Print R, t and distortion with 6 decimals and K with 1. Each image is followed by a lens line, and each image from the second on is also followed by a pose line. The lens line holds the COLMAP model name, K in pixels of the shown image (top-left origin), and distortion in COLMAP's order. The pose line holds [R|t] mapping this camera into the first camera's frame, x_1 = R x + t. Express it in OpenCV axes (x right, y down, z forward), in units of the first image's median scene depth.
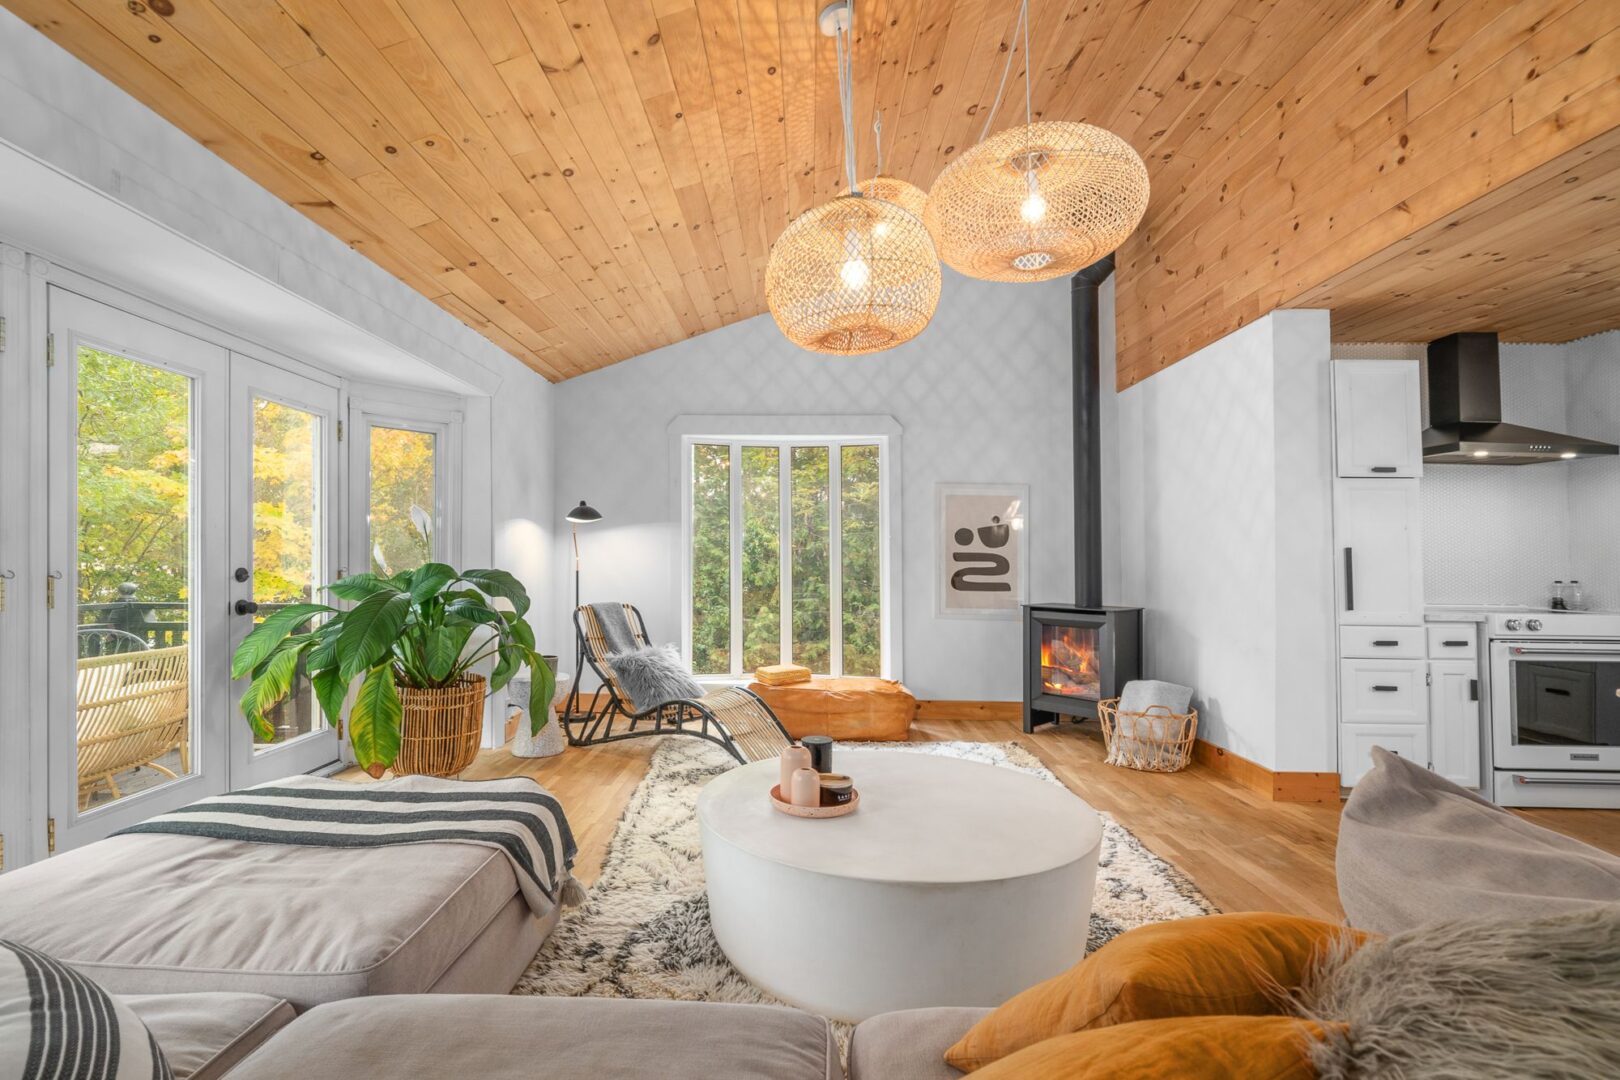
lens RADIAL K [[707.7, 0, 813.5], [0, 707.7, 546.9], [0, 0, 1]] dist [0.001496, 0.000242]
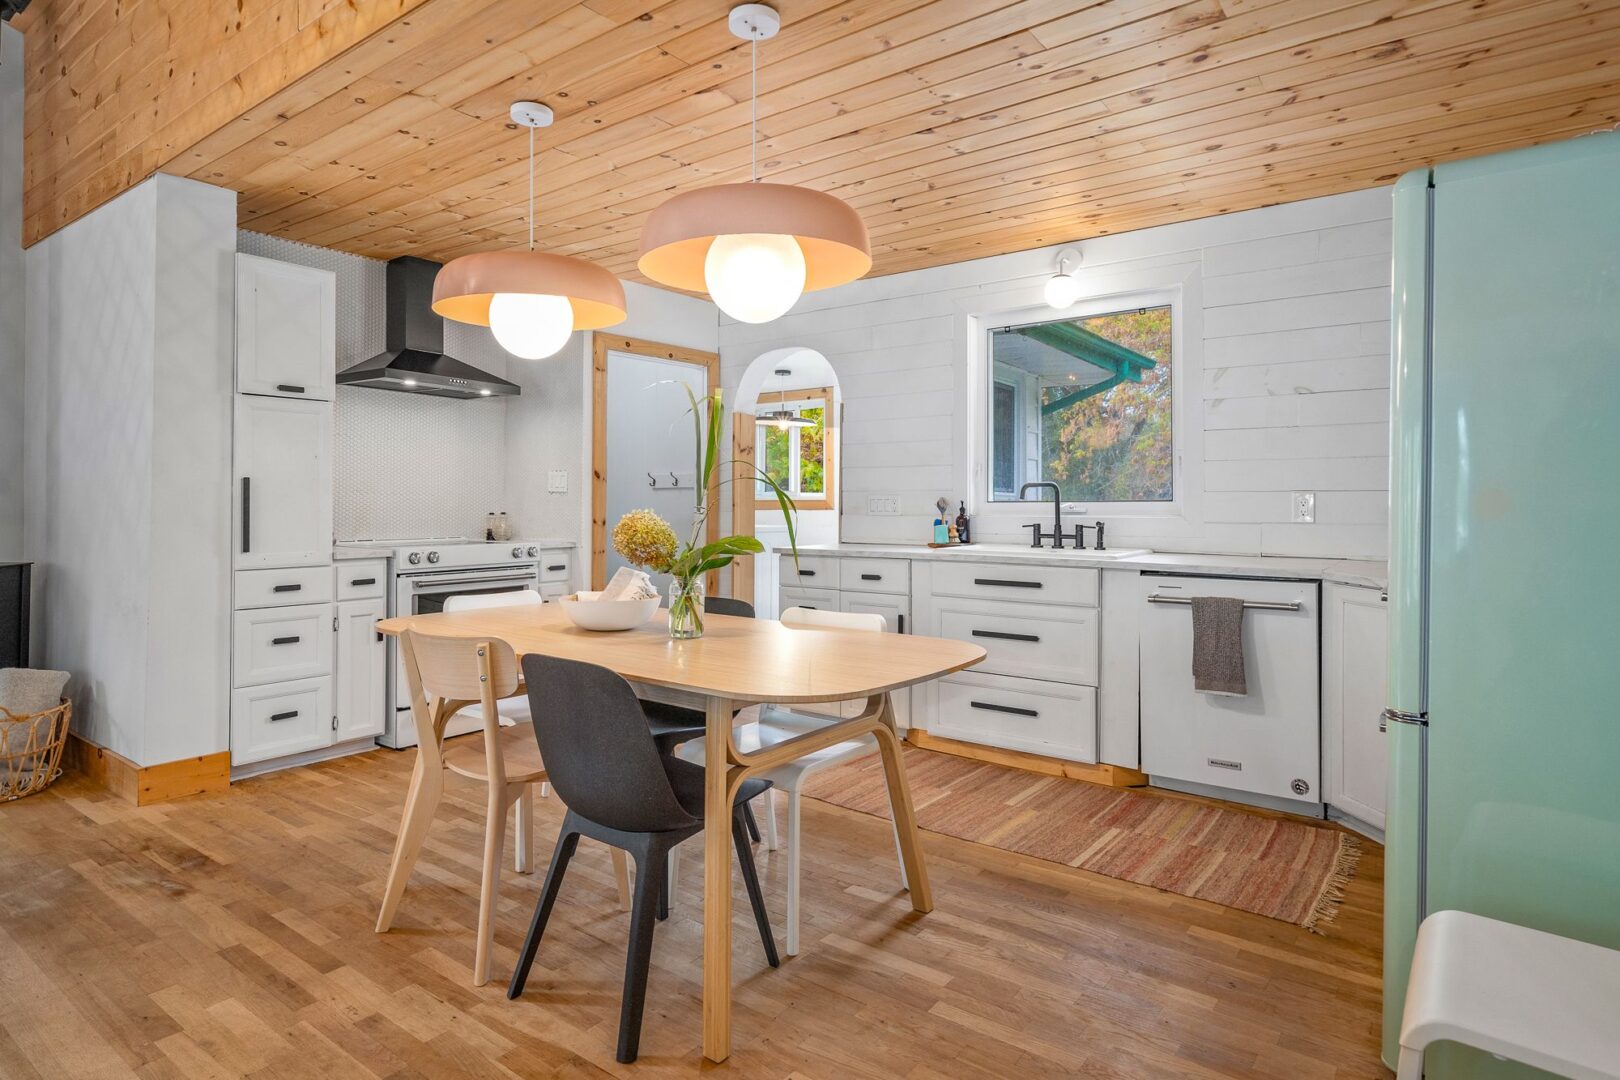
lens RADIAL K [[878.3, 0, 739.2], [0, 878.3, 461.7], [0, 0, 1]] dist [0.001257, 0.000253]
pose [[0.628237, 0.026998, 0.777554, 0.307867], [-0.010784, 0.999604, -0.025996, 0.003074], [-0.777948, 0.007946, 0.628279, -0.107020]]
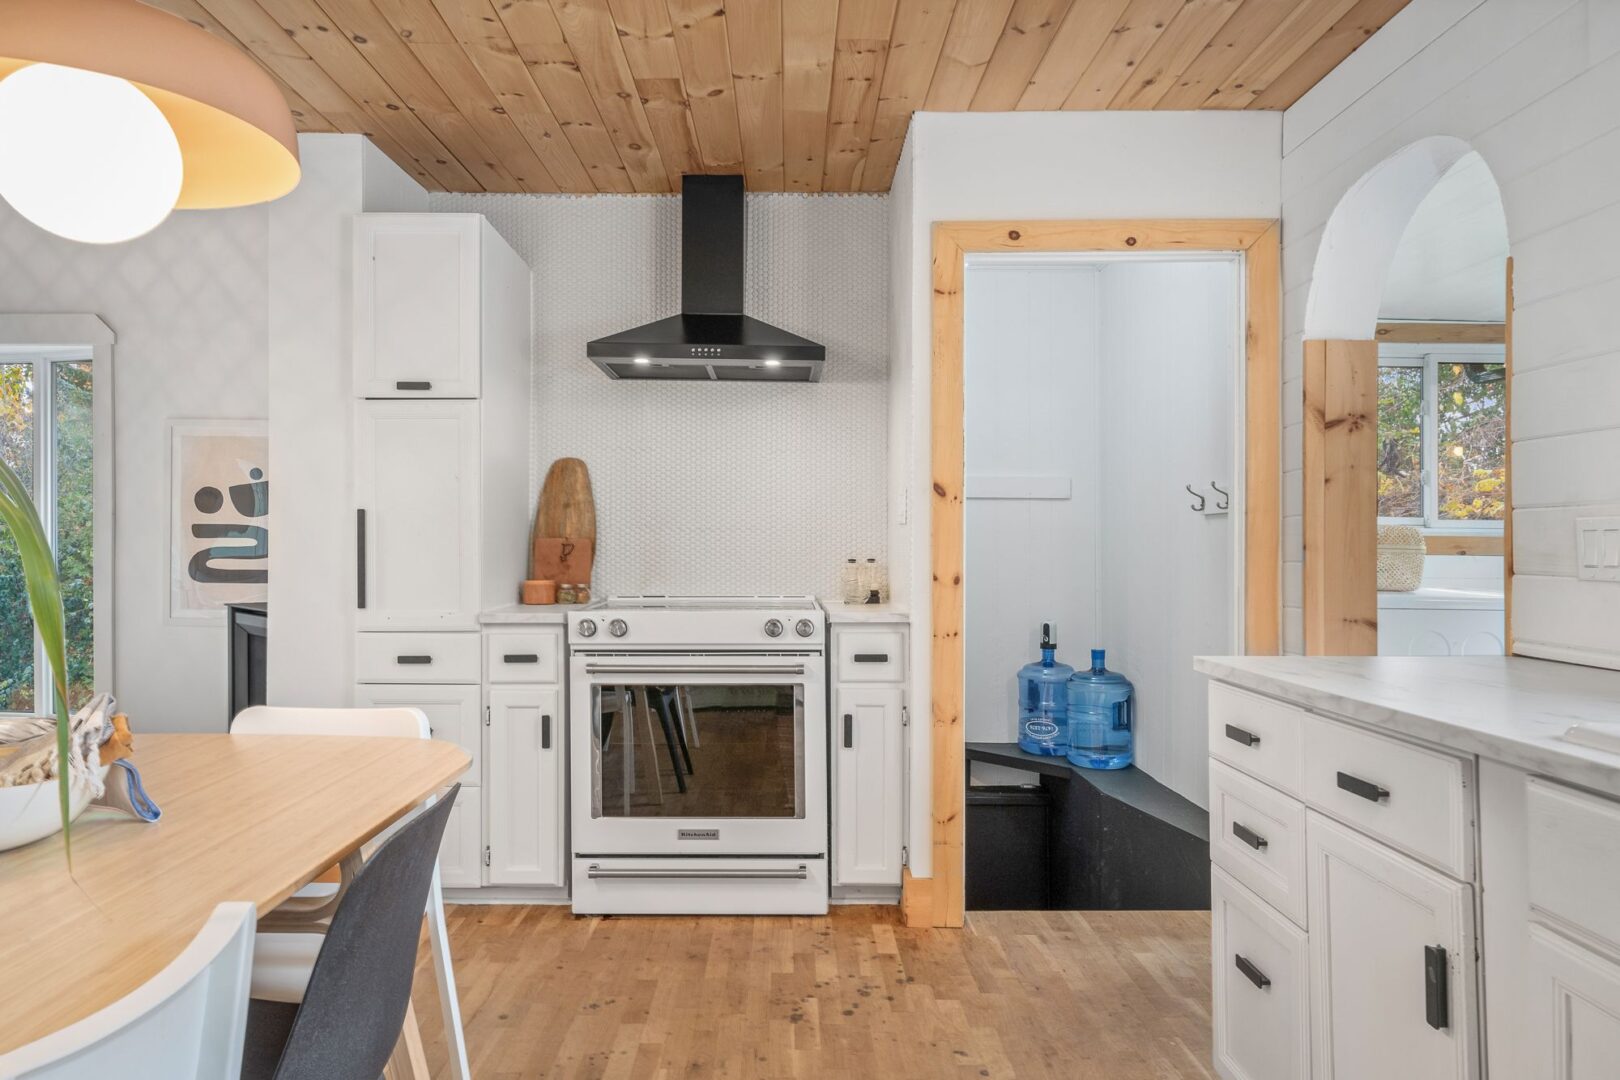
lens RADIAL K [[997.5, 0, 804.5], [0, 997.5, 527.0], [0, 0, 1]] dist [0.002477, -0.000472]
pose [[0.999853, -0.008870, 0.014694, 1.121857], [0.008792, 0.999947, 0.005358, 0.015511], [-0.014741, -0.005228, 0.999878, 0.099401]]
